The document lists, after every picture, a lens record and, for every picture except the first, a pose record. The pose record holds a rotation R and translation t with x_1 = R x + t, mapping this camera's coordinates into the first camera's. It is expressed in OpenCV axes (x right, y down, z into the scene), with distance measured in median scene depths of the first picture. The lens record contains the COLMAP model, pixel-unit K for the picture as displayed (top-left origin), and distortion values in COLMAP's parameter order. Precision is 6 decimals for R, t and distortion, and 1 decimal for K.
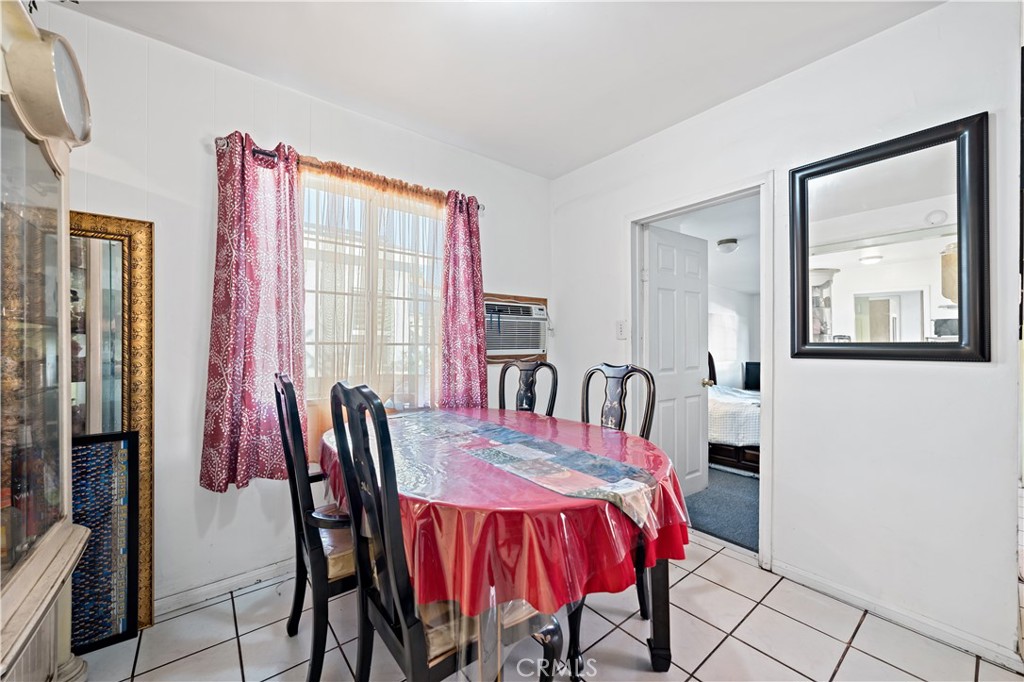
lens RADIAL K [[390.4, 0, 511.5], [0, 390.4, 340.6], [0, 0, 1]] dist [0.001303, -0.000331]
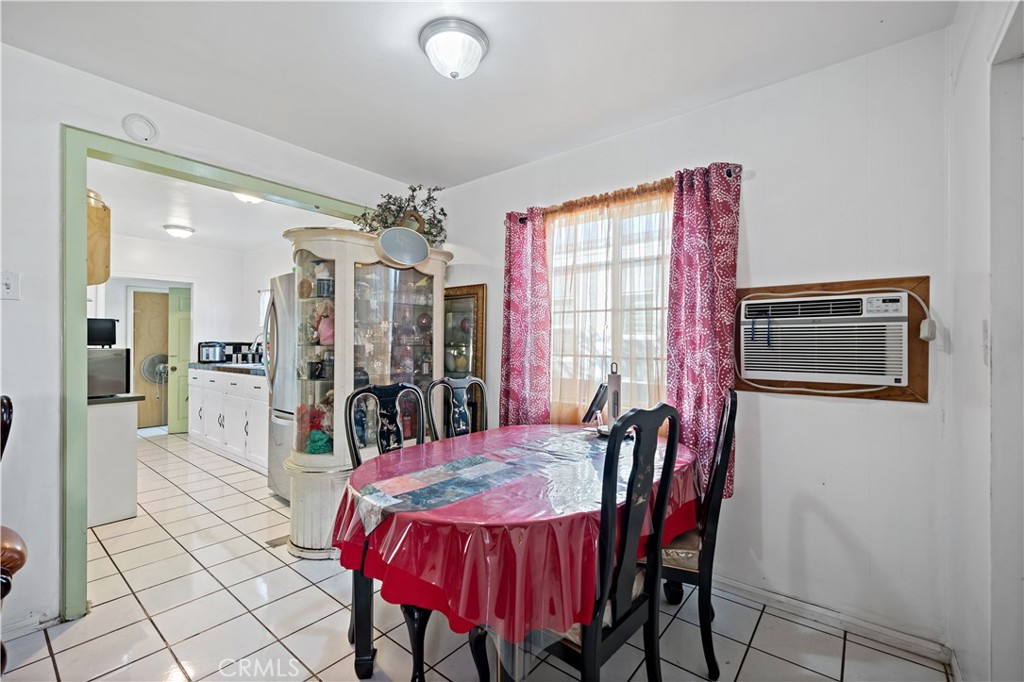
lens RADIAL K [[445.0, 0, 511.1], [0, 445.0, 340.5], [0, 0, 1]] dist [-0.002493, 0.000744]
pose [[0.211174, -0.003077, -0.977444, 0.824221], [0.002298, 0.999994, -0.002652, -0.037803], [0.977446, -0.001686, 0.211179, 0.563610]]
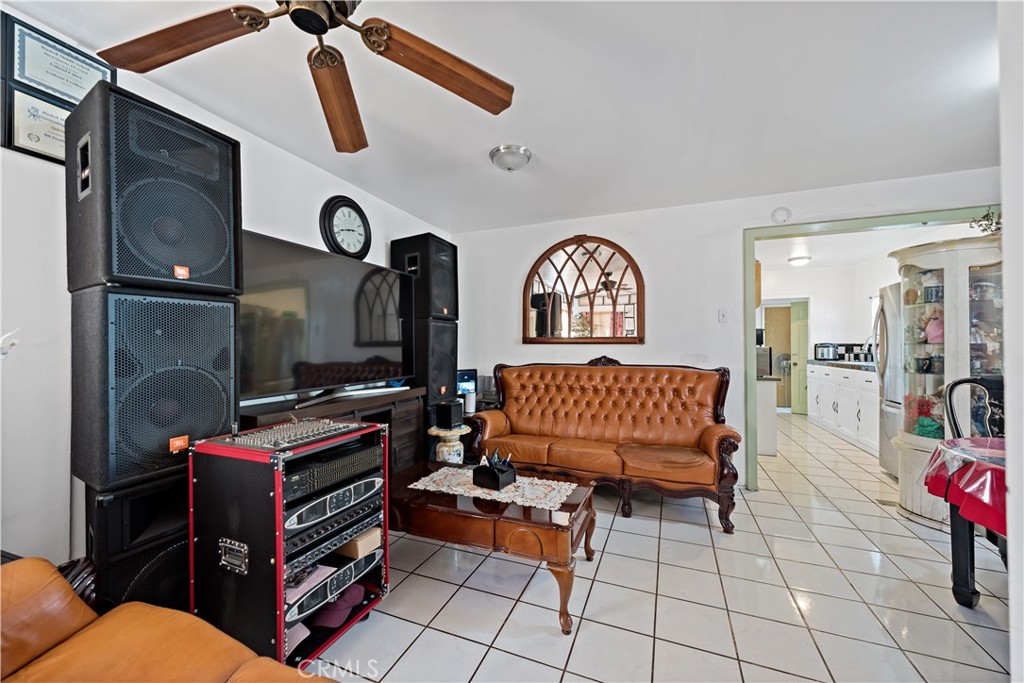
lens RADIAL K [[390.4, 0, 515.5], [0, 390.4, 342.3], [0, 0, 1]] dist [0.001303, -0.000331]
pose [[-0.866441, -0.000476, -0.499280, 1.342931], [0.006315, 0.999909, -0.011913, -0.026181], [0.499240, -0.013475, -0.866359, 0.755005]]
